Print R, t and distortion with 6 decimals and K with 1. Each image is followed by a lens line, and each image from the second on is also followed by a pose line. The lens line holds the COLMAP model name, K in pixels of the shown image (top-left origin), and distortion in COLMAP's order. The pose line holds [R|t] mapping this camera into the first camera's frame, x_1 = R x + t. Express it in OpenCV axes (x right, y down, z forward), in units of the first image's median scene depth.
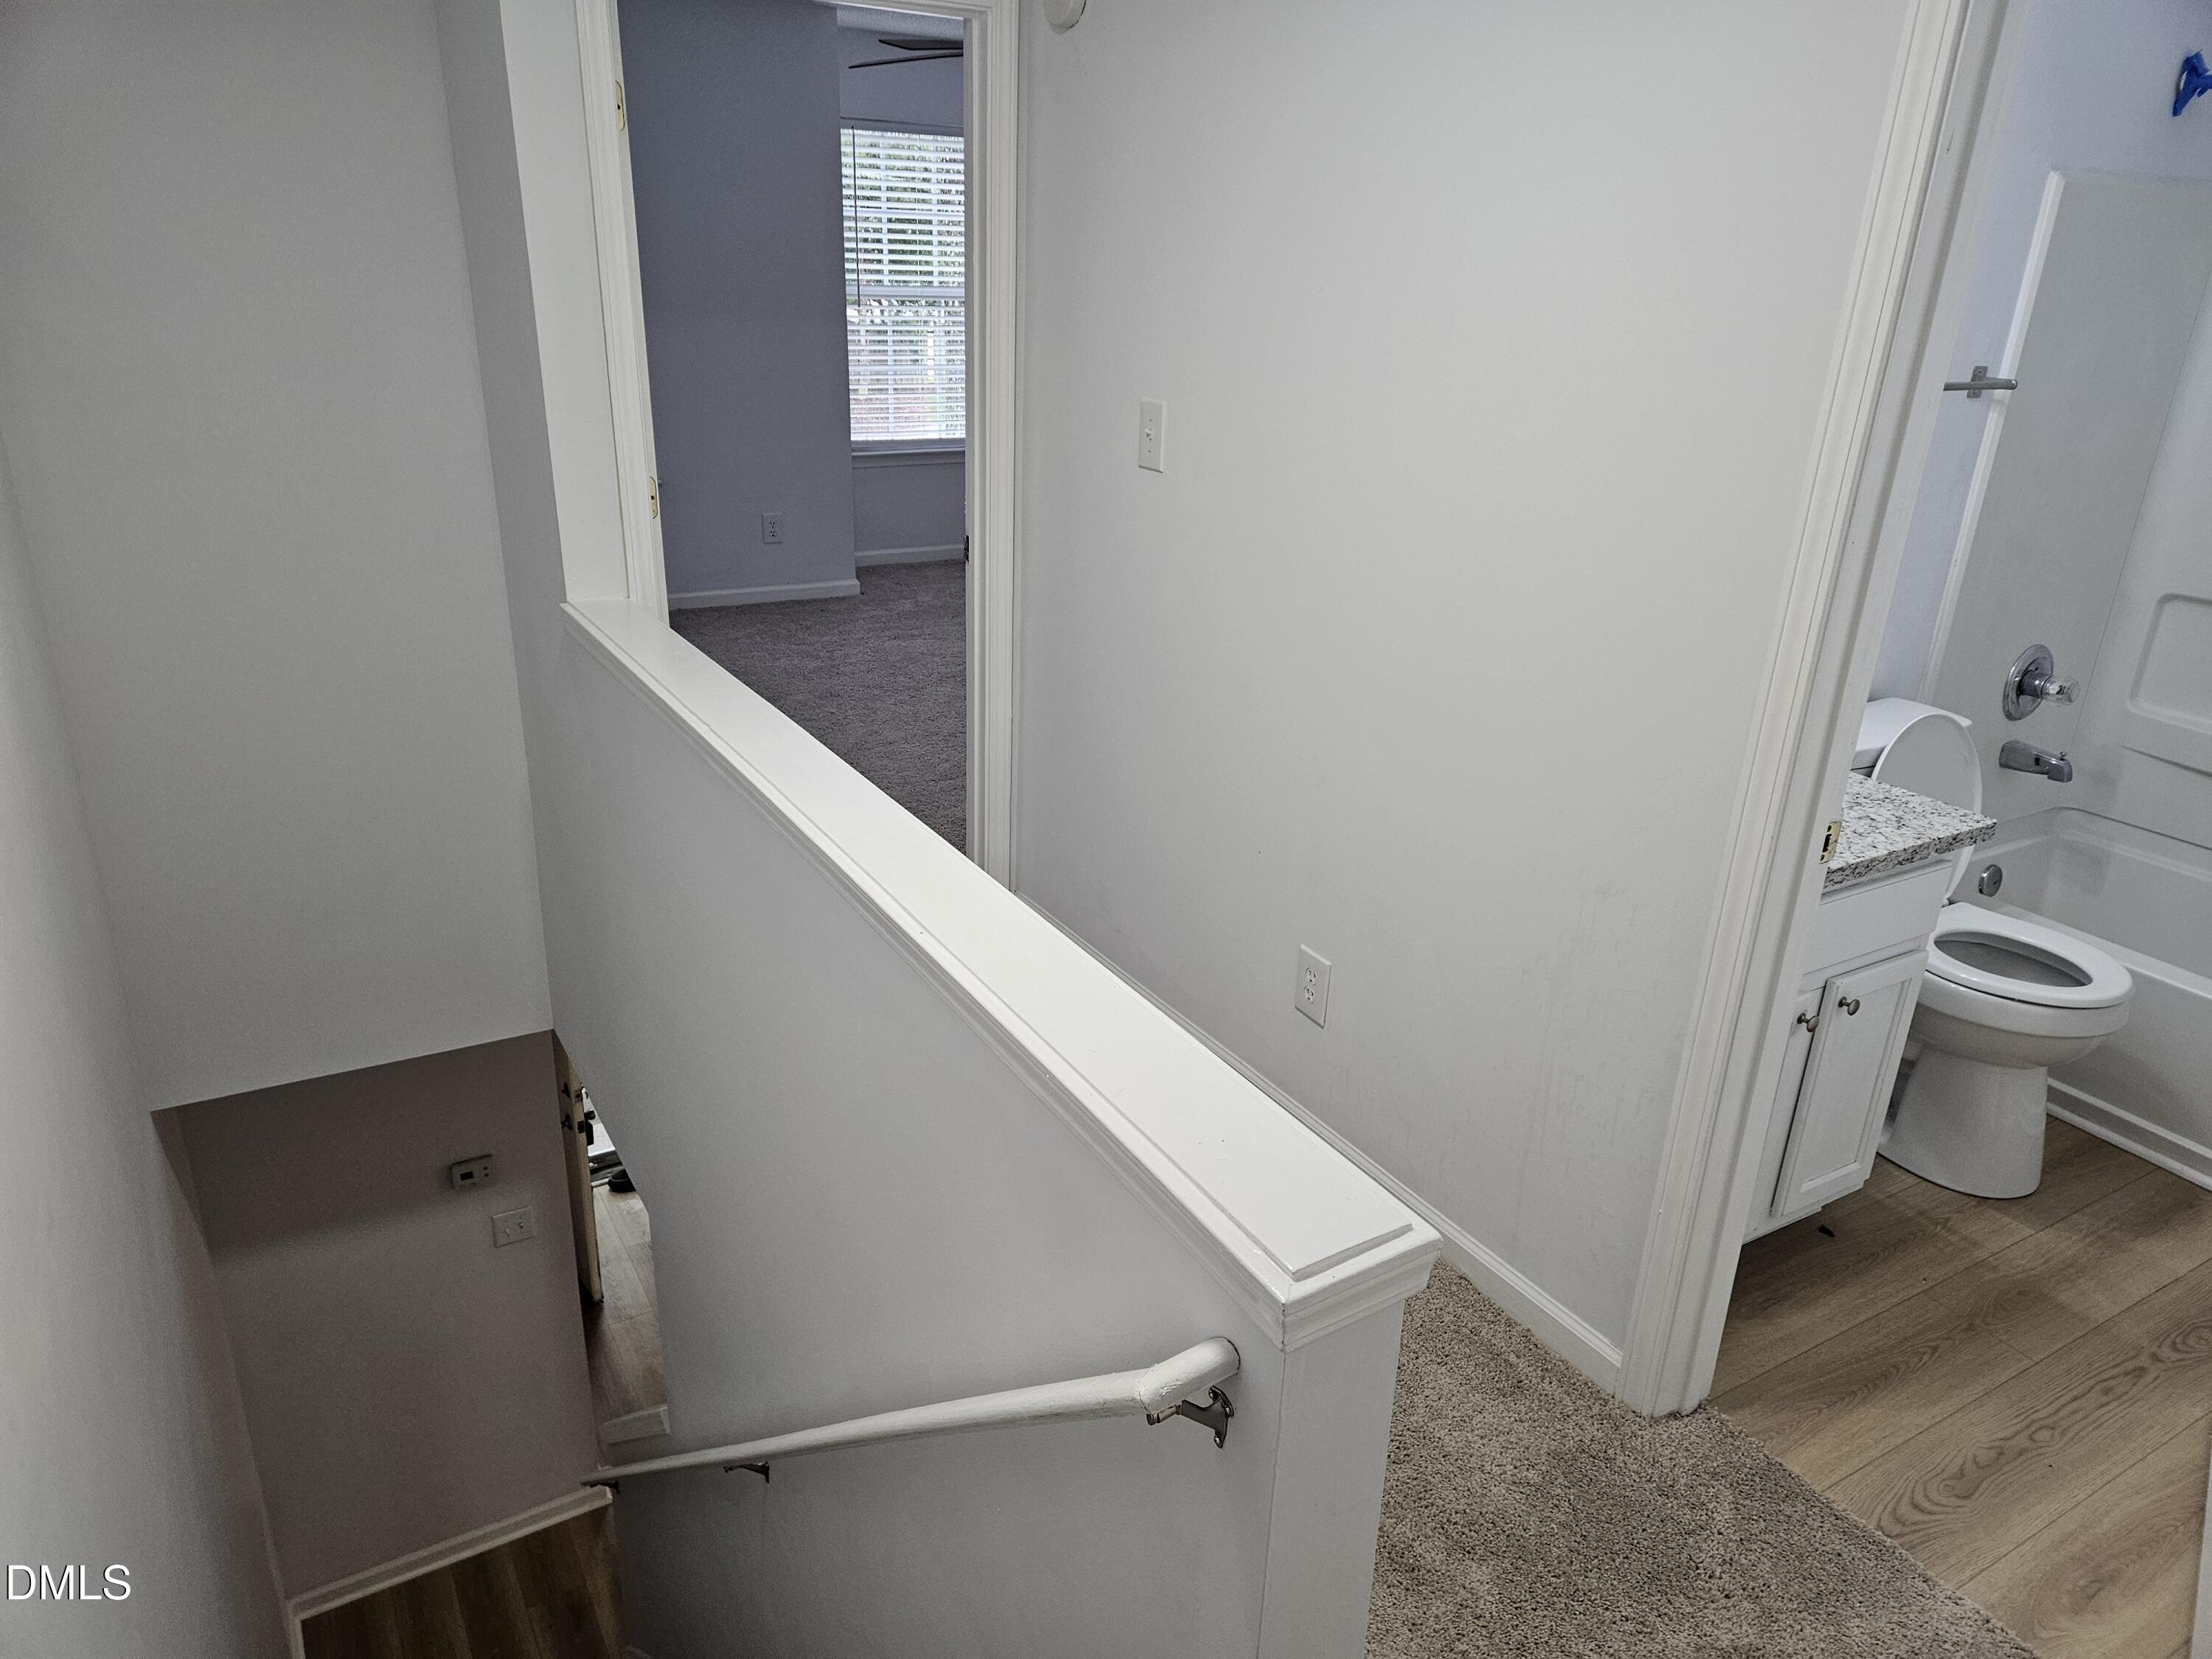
lens RADIAL K [[1467.9, 0, 1114.5], [0, 1467.9, 826.6], [0, 0, 1]] dist [0.093892, -0.084055]
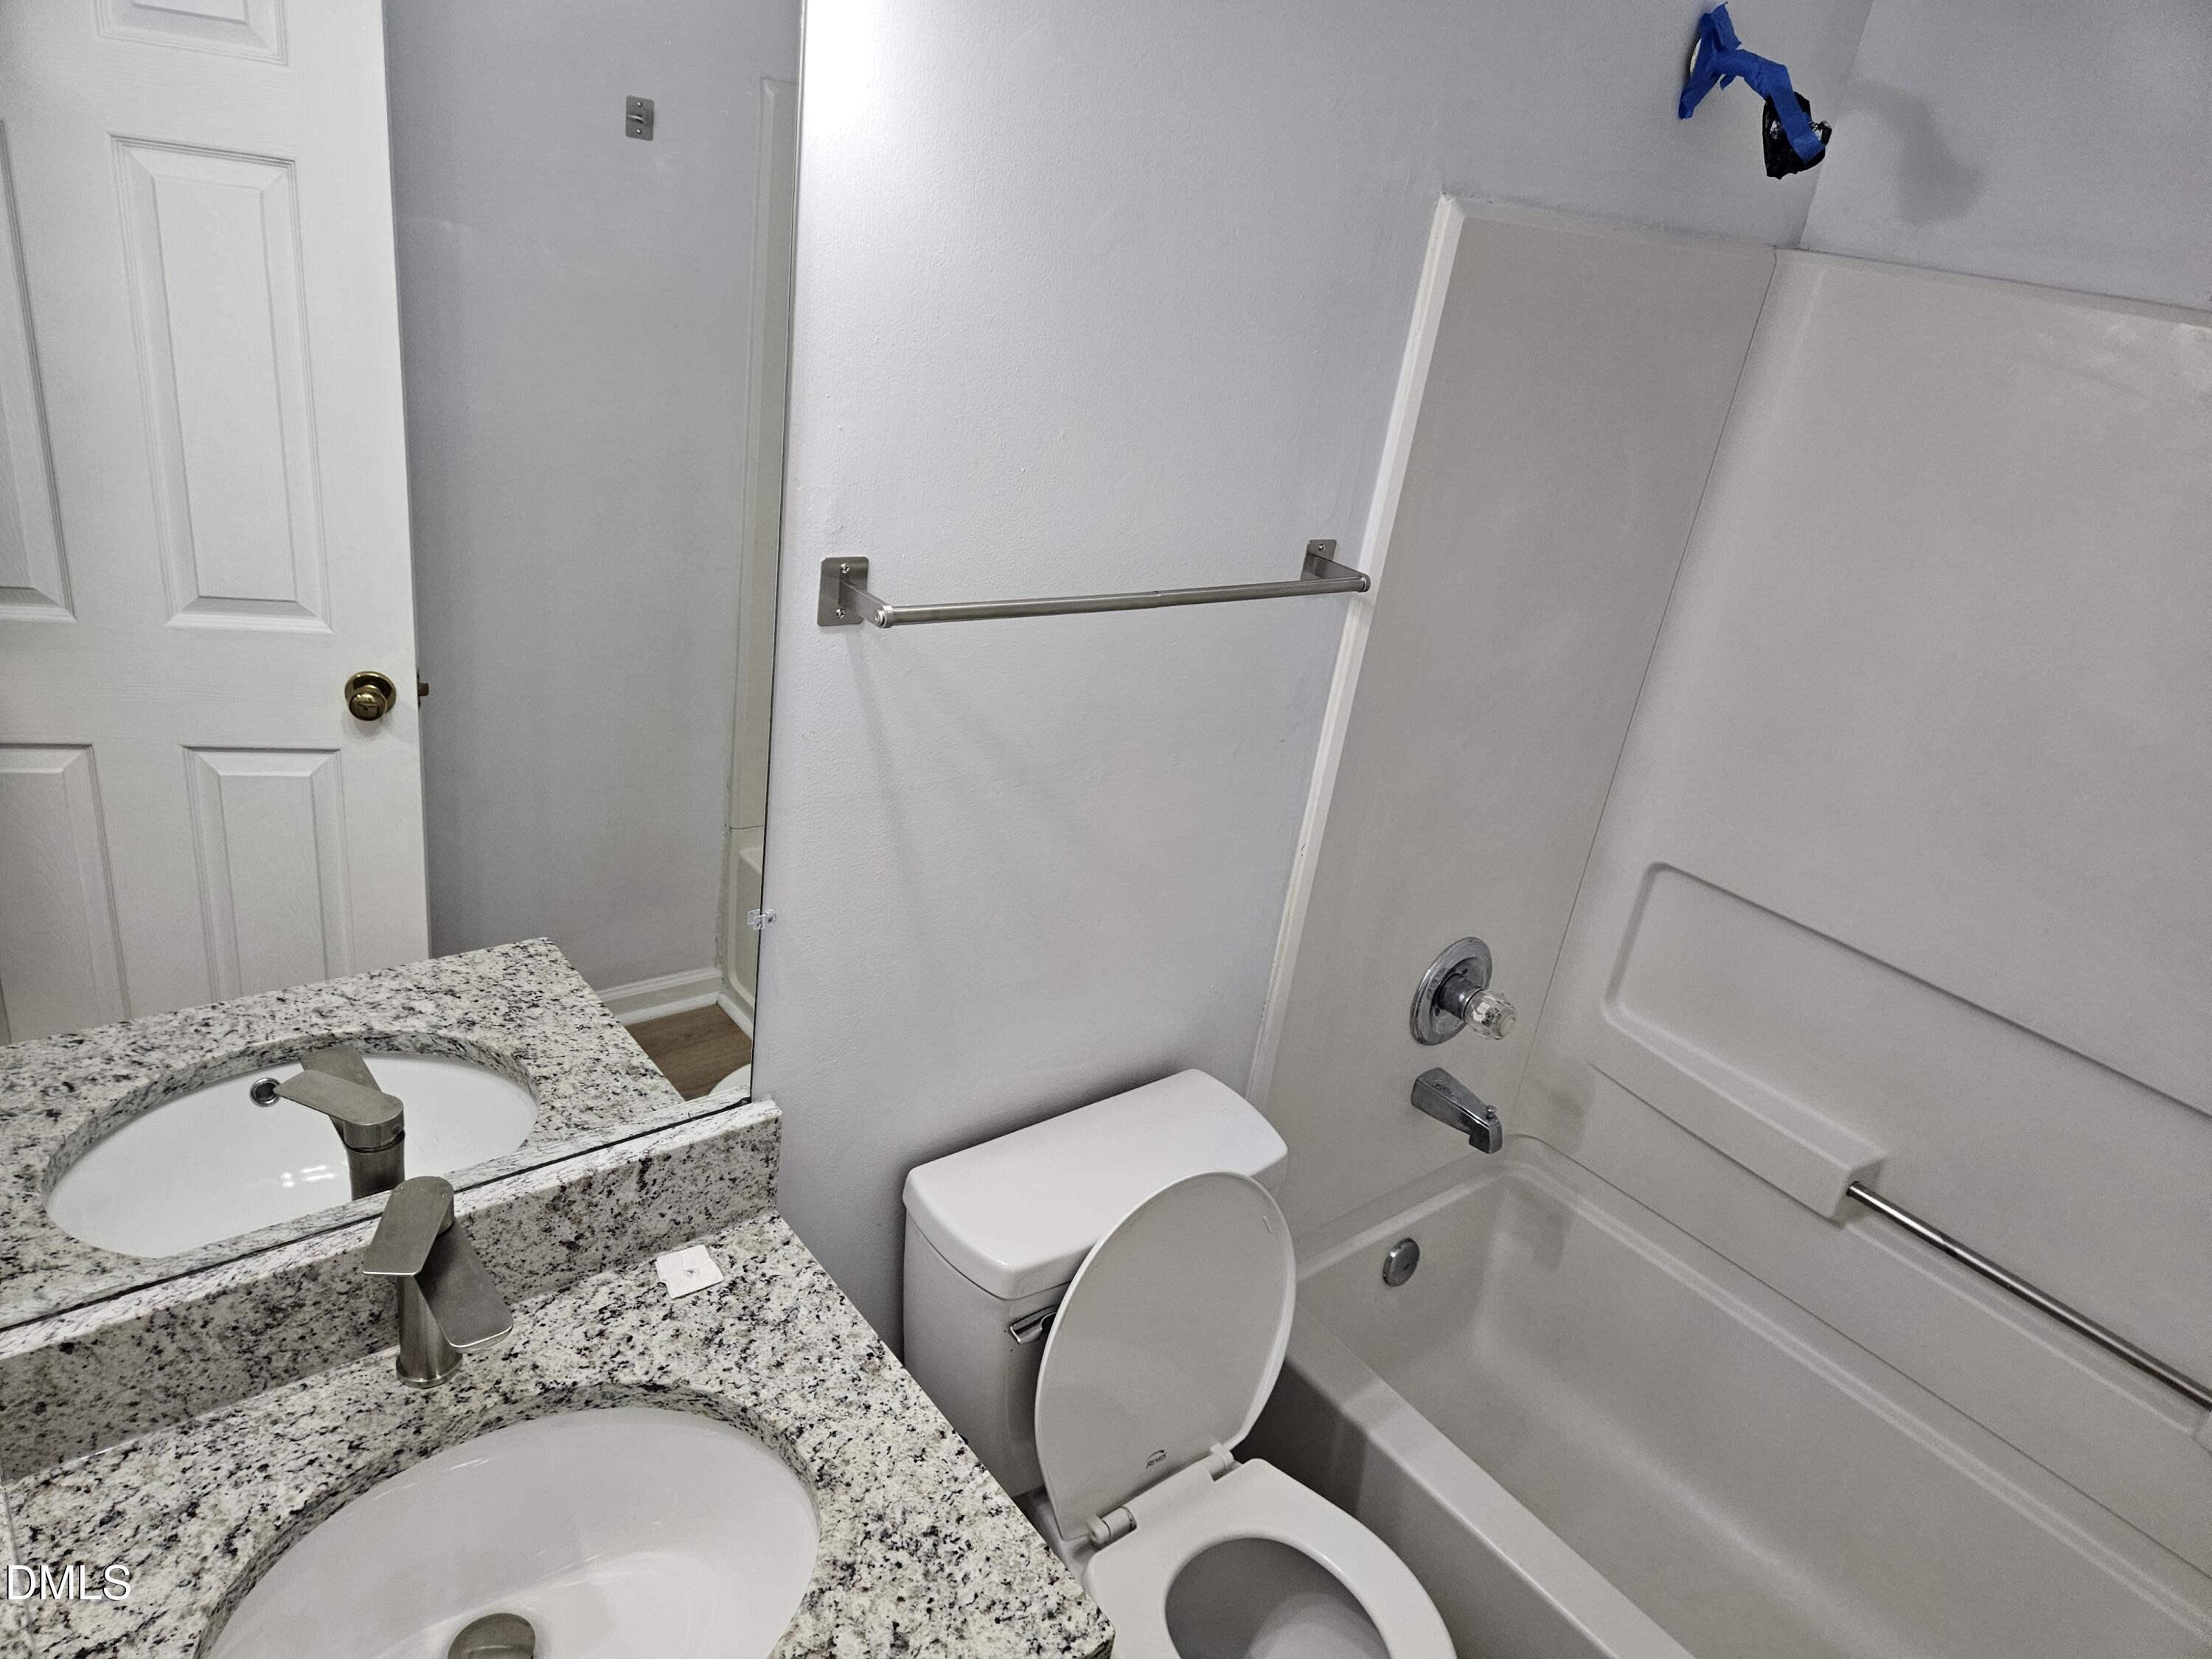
lens RADIAL K [[1467.9, 0, 1114.5], [0, 1467.9, 826.6], [0, 0, 1]] dist [0.093892, -0.084055]
pose [[0.982681, 0.047670, 0.179071, 0.348266], [-0.054676, 0.997912, 0.034395, -0.183140], [-0.177057, -0.043590, 0.983235, 0.401293]]
